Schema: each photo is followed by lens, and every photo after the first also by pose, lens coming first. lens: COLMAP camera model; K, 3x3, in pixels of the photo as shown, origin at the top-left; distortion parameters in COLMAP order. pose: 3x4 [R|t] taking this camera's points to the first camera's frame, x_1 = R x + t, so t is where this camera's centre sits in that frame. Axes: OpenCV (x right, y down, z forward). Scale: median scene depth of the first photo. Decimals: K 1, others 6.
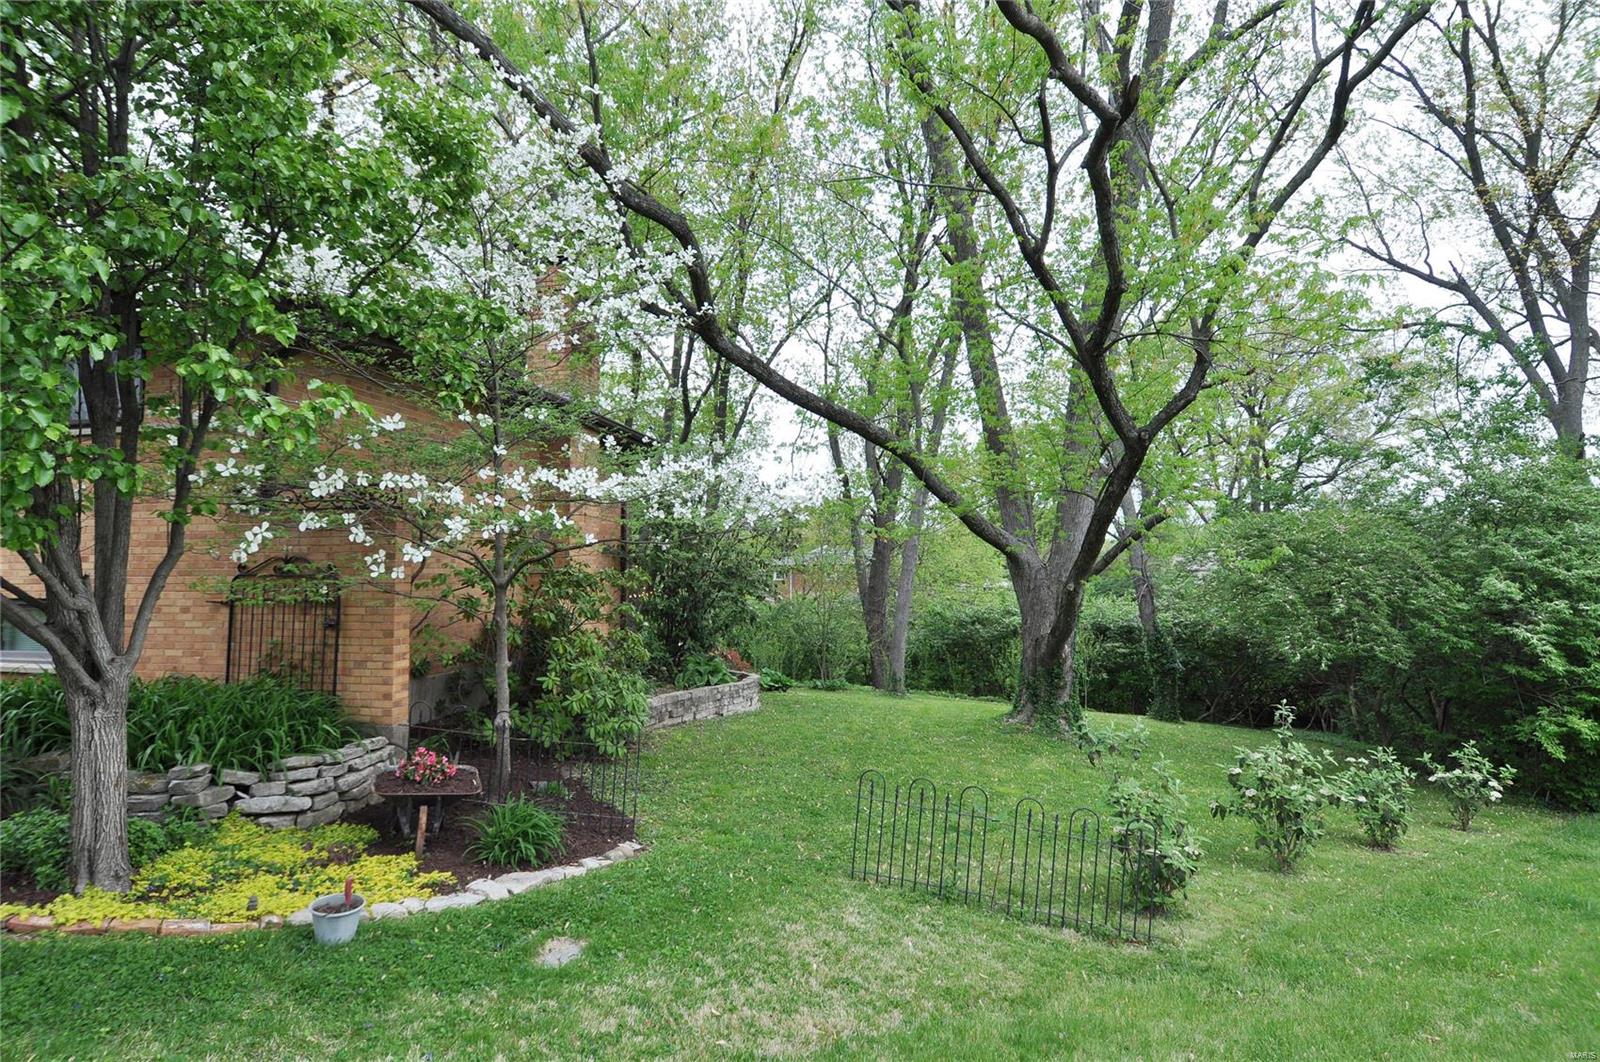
lens RADIAL K [[820.0, 0, 800.0], [0, 820.0, 531.0], [0, 0, 1]] dist [0.047297, -0.053606]
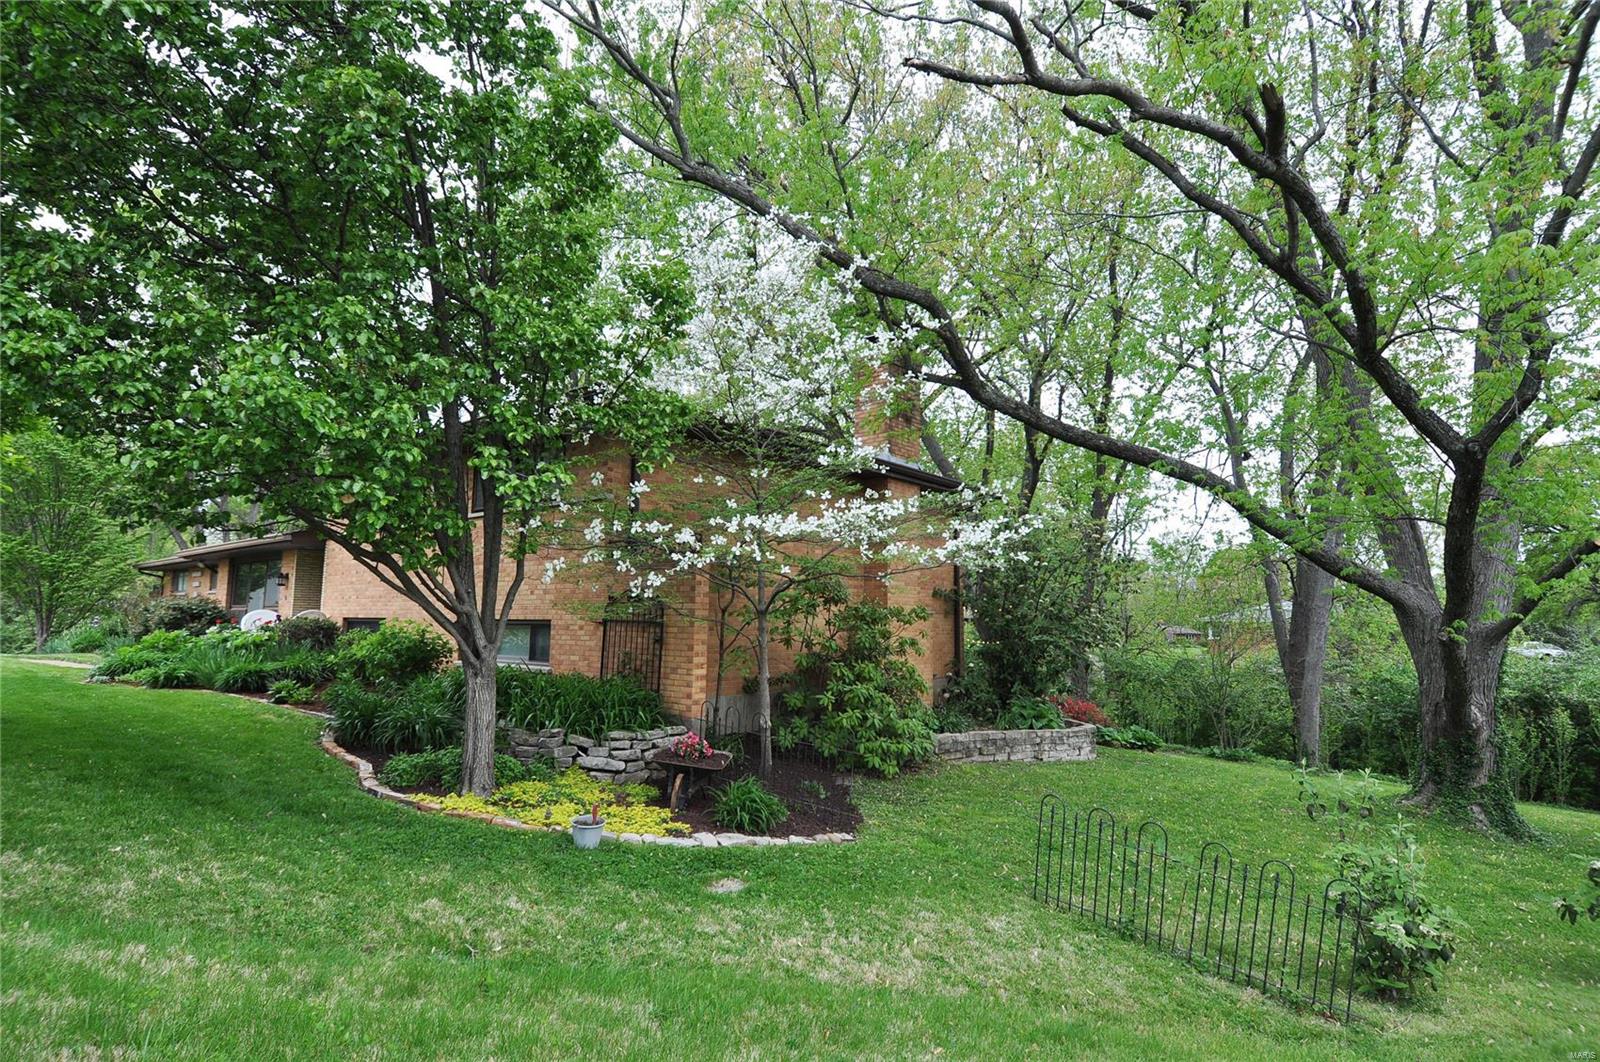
lens RADIAL K [[823.2, 0, 791.6], [0, 823.2, 526.5], [0, 0, 1]] dist [0.050969, -0.055525]
pose [[0.871470, -0.038638, -0.488925, 0.346819], [0.004227, 0.997447, -0.071290, 0.032341], [0.490431, 0.060061, 0.869408, -0.081474]]
